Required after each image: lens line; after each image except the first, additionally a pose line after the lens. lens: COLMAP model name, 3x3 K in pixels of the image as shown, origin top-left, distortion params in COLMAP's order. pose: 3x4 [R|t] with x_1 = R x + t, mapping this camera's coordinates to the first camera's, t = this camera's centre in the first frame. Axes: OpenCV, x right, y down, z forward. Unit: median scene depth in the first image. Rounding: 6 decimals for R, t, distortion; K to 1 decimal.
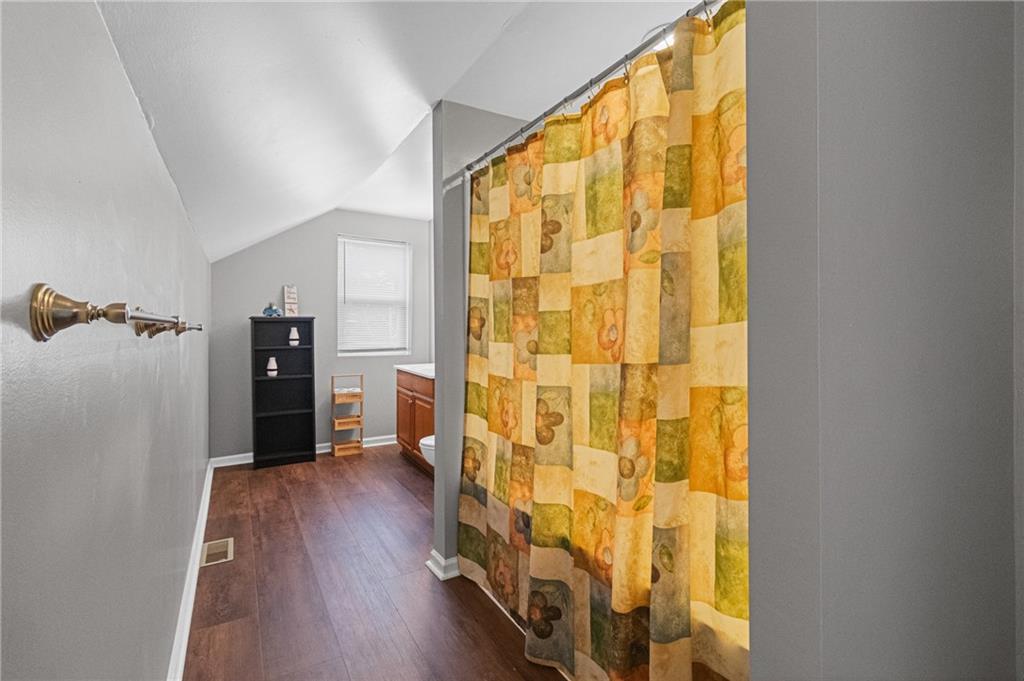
lens RADIAL K [[470.8, 0, 511.7], [0, 470.8, 338.9], [0, 0, 1]] dist [-0.000160, 0.000532]
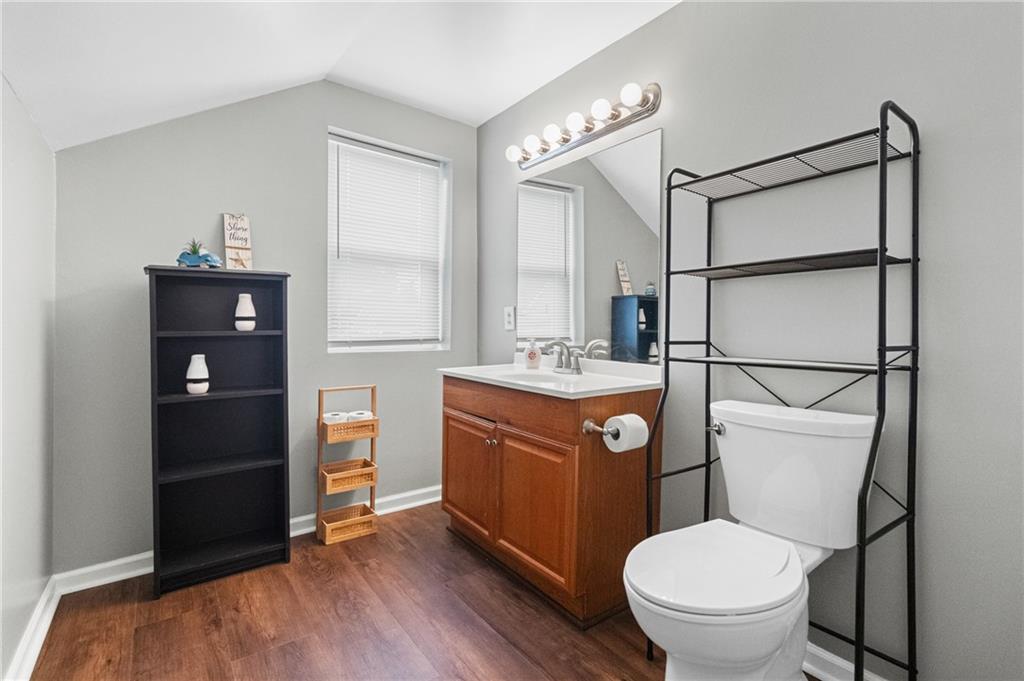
lens RADIAL K [[470.8, 0, 513.0], [0, 470.8, 334.0], [0, 0, 1]] dist [-0.000160, 0.000532]
pose [[0.993687, 0.000911, 0.112184, -0.238257], [0.000087, 0.999960, -0.008890, 0.022039], [-0.112188, 0.008844, 0.993648, 0.477252]]
